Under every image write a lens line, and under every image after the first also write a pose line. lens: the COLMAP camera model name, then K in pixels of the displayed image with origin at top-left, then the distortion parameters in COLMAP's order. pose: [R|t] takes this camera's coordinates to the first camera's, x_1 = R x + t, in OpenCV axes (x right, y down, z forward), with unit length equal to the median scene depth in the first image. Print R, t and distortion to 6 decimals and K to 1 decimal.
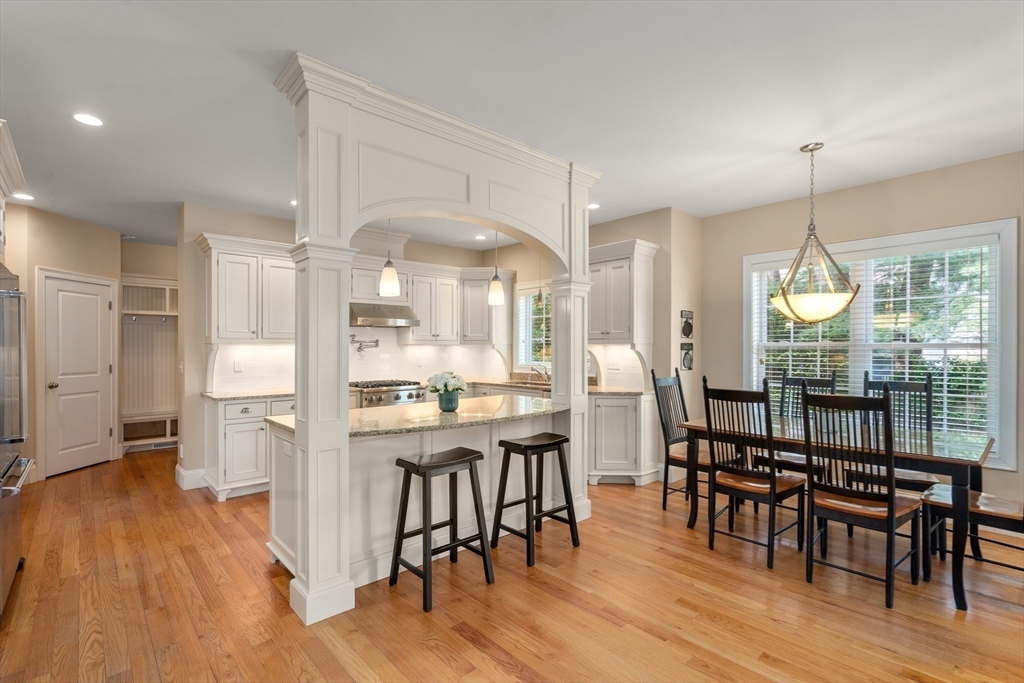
lens RADIAL K [[472.2, 0, 507.1], [0, 472.2, 347.4], [0, 0, 1]] dist [0.002859, 0.000347]
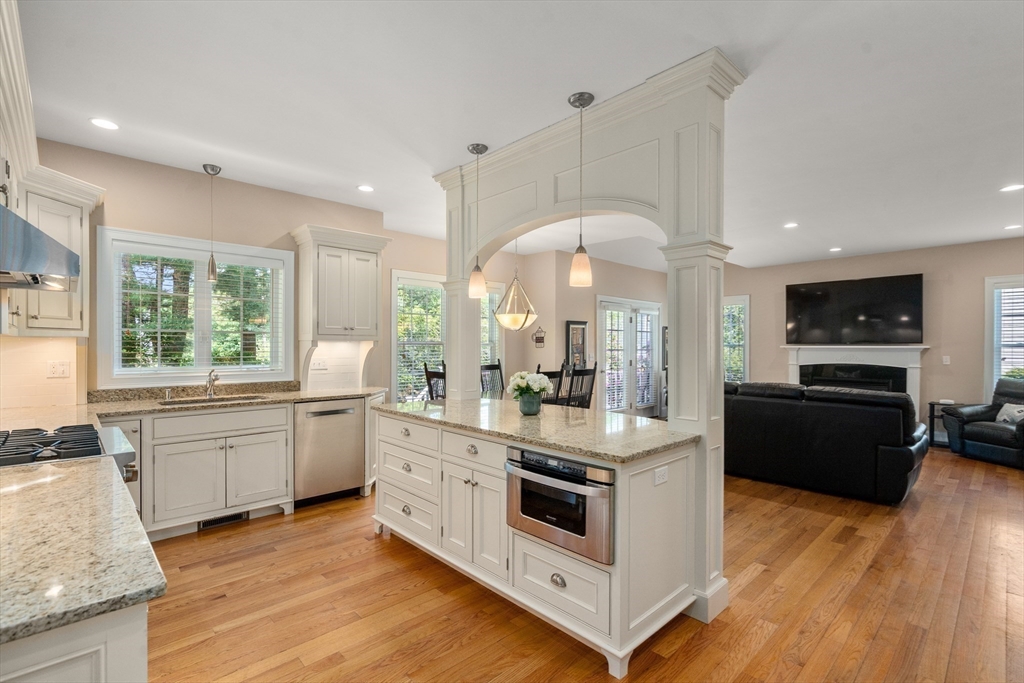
lens RADIAL K [[472.2, 0, 507.1], [0, 472.2, 347.4], [0, 0, 1]] dist [0.002859, 0.000347]
pose [[-0.018809, -0.001731, 0.999822, -0.777242], [-0.003965, 0.999991, 0.001657, 0.003883], [-0.999815, -0.003933, -0.018815, 0.789265]]
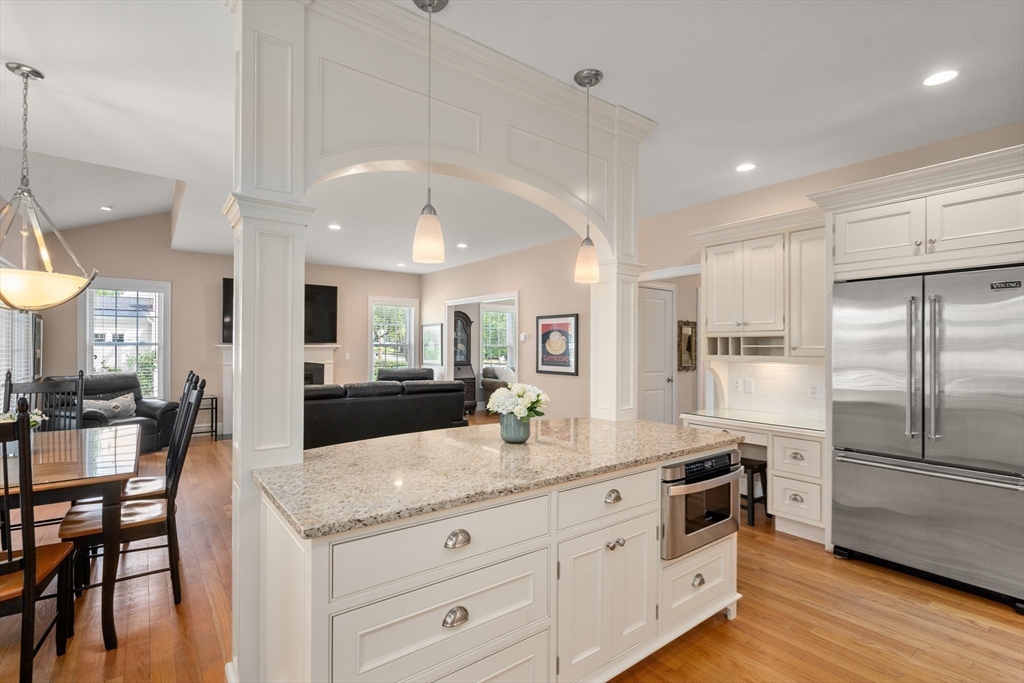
lens RADIAL K [[478.0, 0, 512.0], [0, 478.0, 341.5], [0, 0, 1]] dist [-0.004264, 0.000073]
pose [[-0.995858, -0.001844, 0.090904, -0.147491], [-0.003025, 0.999913, -0.012858, 0.003472], [-0.090873, -0.013080, -0.995777, 1.236853]]
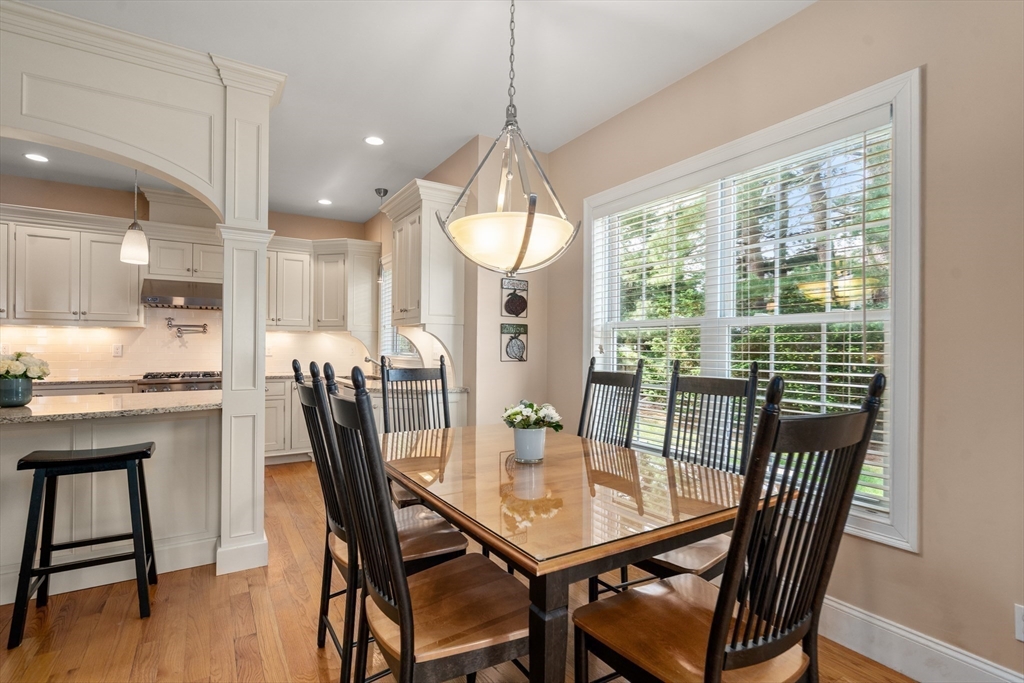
lens RADIAL K [[476.8, 0, 506.5], [0, 476.8, 349.9], [0, 0, 1]] dist [0.002535, 0.000429]
pose [[0.984285, 0.008226, -0.176393, 0.555941], [-0.007125, 0.999951, 0.006871, 0.028137], [0.176441, -0.005507, 0.984296, 0.308980]]
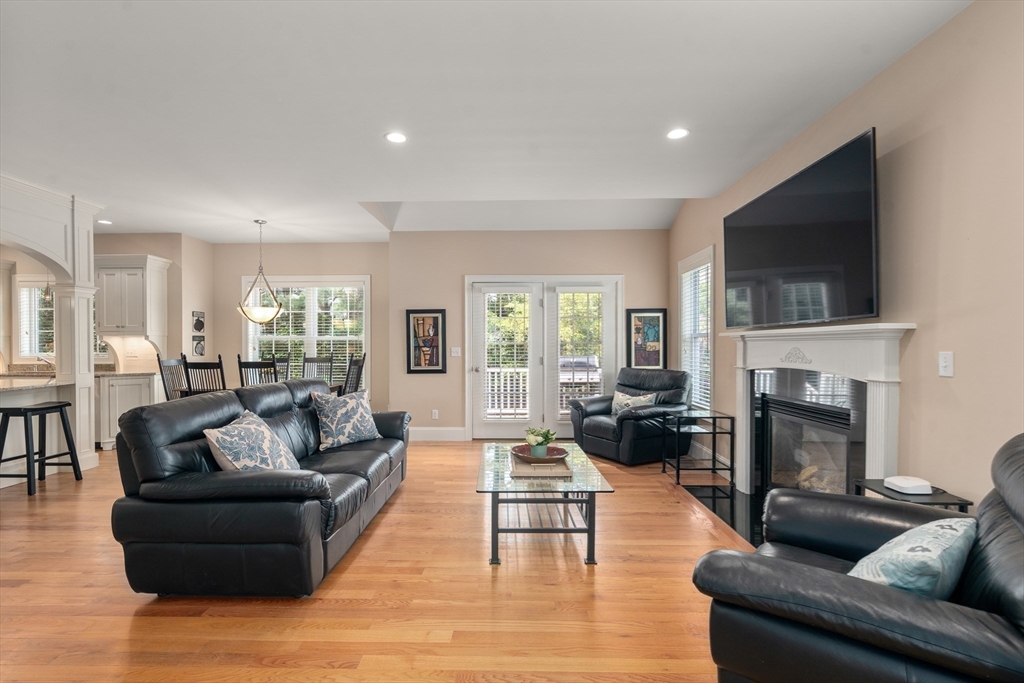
lens RADIAL K [[476.8, 0, 506.5], [0, 476.8, 349.9], [0, 0, 1]] dist [0.002535, 0.000429]
pose [[0.686293, -0.007935, 0.727281, -0.006558], [0.001418, 0.999953, 0.009573, 0.021427], [-0.727323, -0.005539, 0.686273, -0.634060]]
